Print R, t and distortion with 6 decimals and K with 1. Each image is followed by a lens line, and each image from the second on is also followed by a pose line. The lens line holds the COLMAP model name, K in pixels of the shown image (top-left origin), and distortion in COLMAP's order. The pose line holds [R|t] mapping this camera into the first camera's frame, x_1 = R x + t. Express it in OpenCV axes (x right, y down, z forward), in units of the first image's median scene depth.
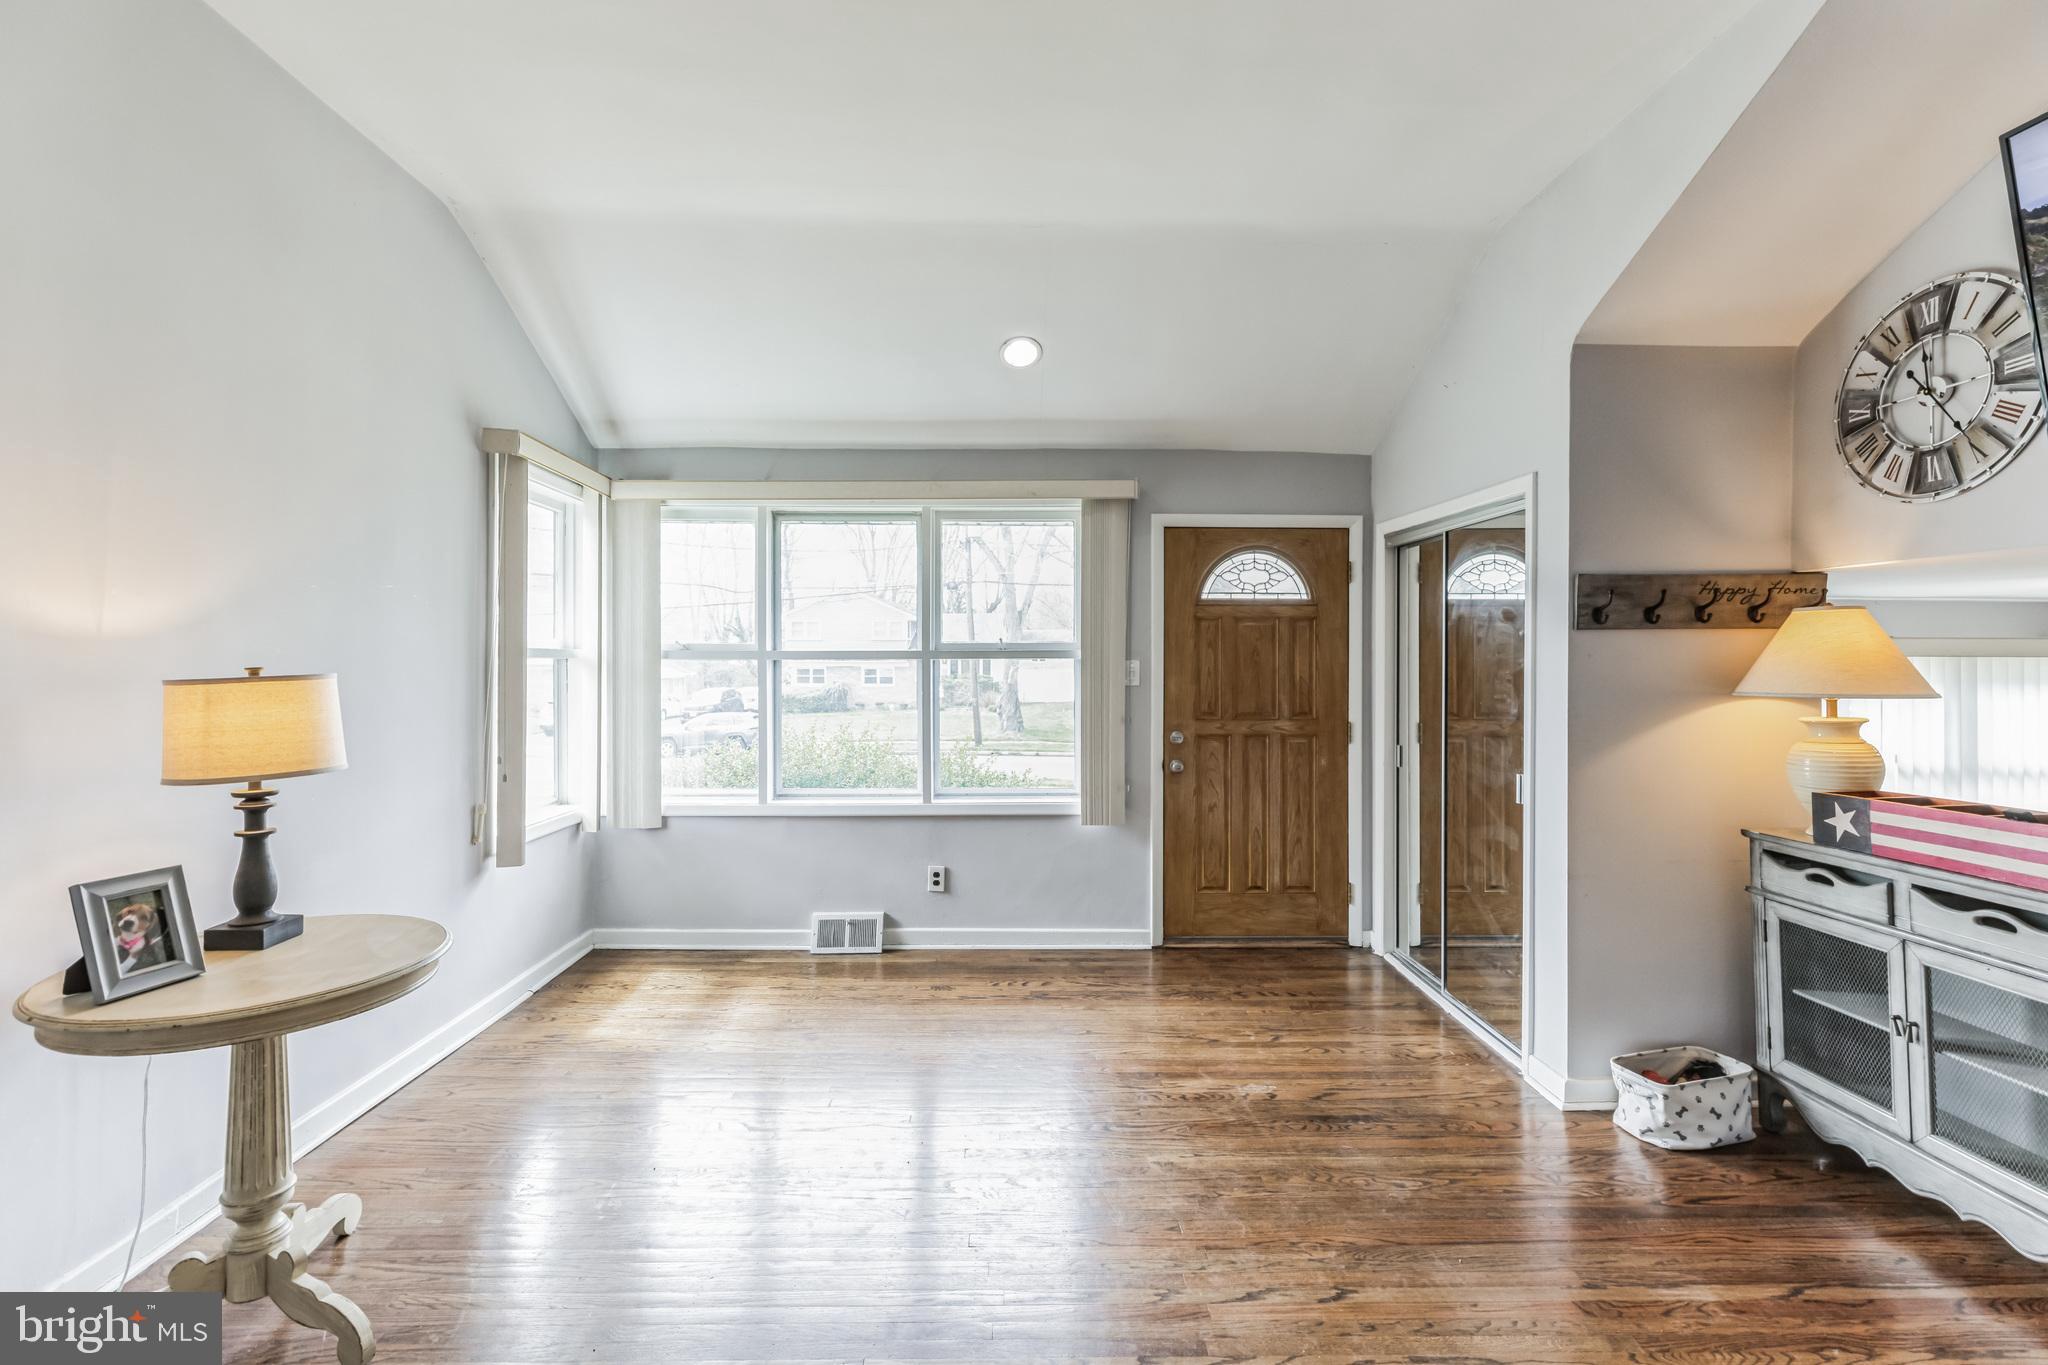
lens RADIAL K [[926.5, 0, 1020.1], [0, 926.5, 665.4], [0, 0, 1]] dist [0.002963, 0.000639]
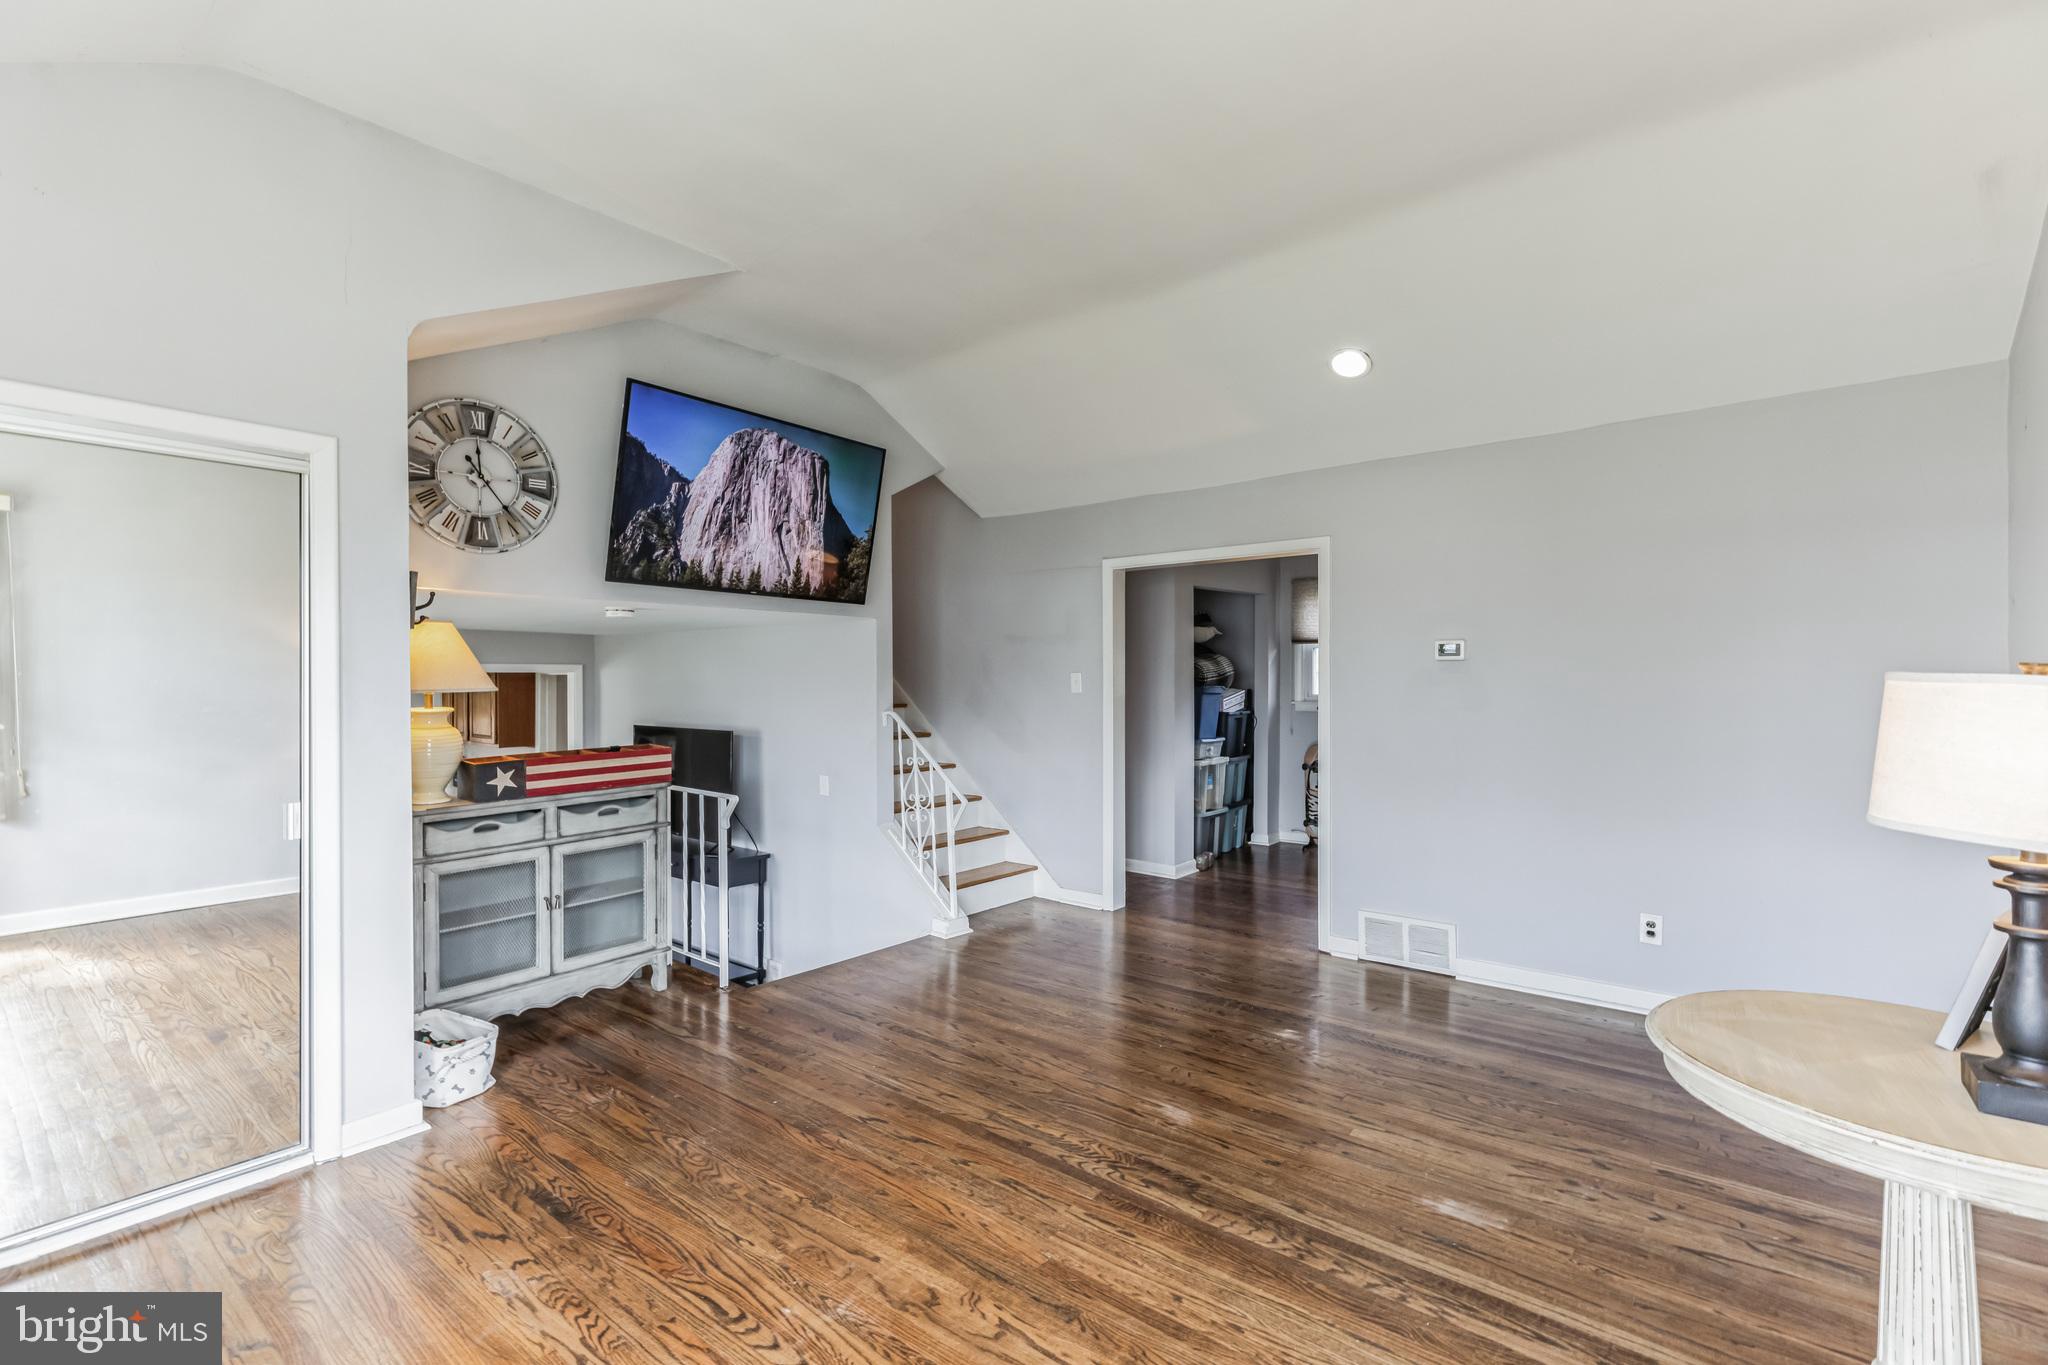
lens RADIAL K [[929.9, 0, 1015.3], [0, 929.9, 678.2], [0, 0, 1]] dist [0.001859, 0.000366]
pose [[-0.759825, -0.008217, 0.650076, -0.501500], [0.001207, 0.999901, 0.014049, -0.001166], [-0.650127, 0.011459, -0.759739, 1.328807]]
